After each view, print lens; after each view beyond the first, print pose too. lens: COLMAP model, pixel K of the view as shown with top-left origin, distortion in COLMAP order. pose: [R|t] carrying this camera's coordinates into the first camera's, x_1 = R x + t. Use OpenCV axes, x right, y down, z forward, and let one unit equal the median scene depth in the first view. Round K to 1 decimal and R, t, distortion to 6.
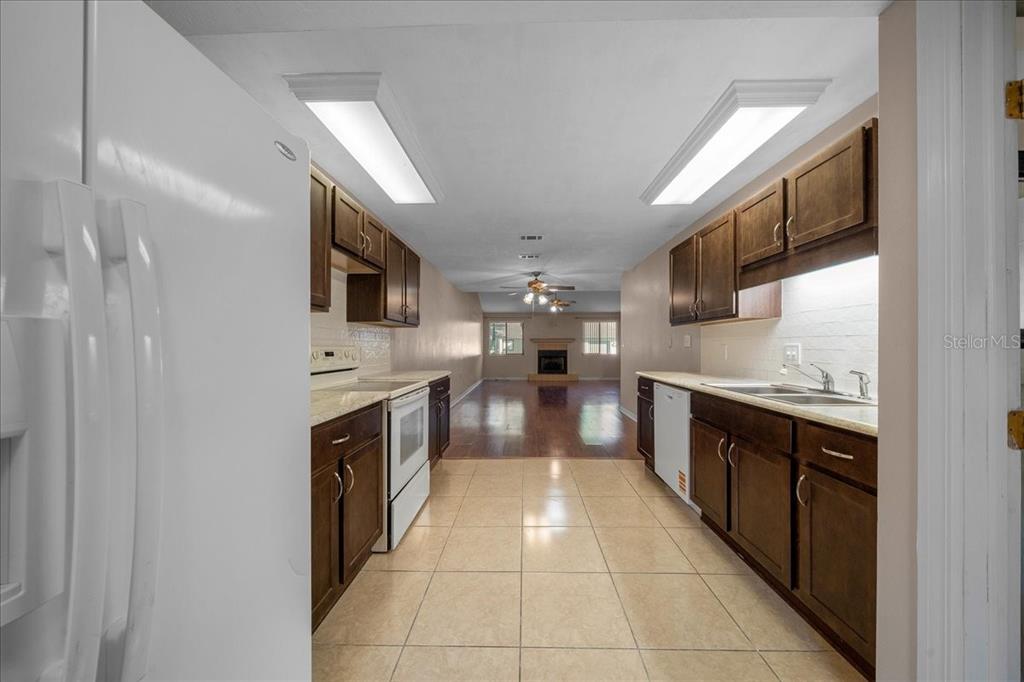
lens RADIAL K [[375.5, 0, 523.6], [0, 375.5, 340.6], [0, 0, 1]] dist [-0.008541, 0.000011]
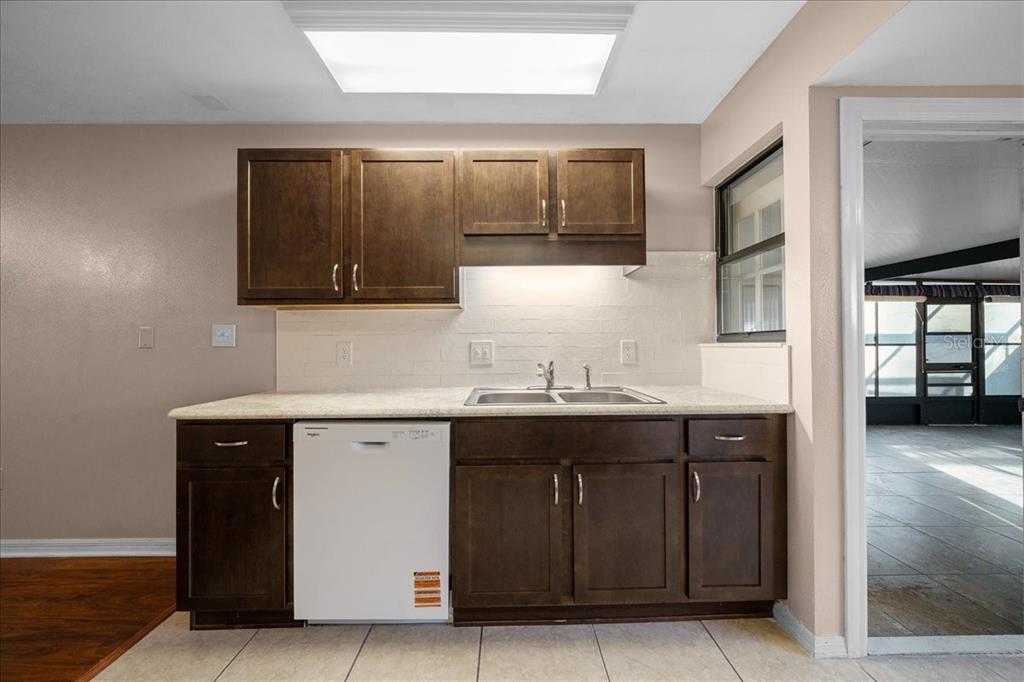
lens RADIAL K [[344.9, 0, 512.0], [0, 344.9, 341.0], [0, 0, 1]] dist [-0.006284, 0.000066]
pose [[-0.026119, 0.004169, 0.999650, -0.098008], [-0.008942, 0.999950, -0.004404, 0.013496], [-0.999619, -0.009054, -0.026080, 0.992162]]
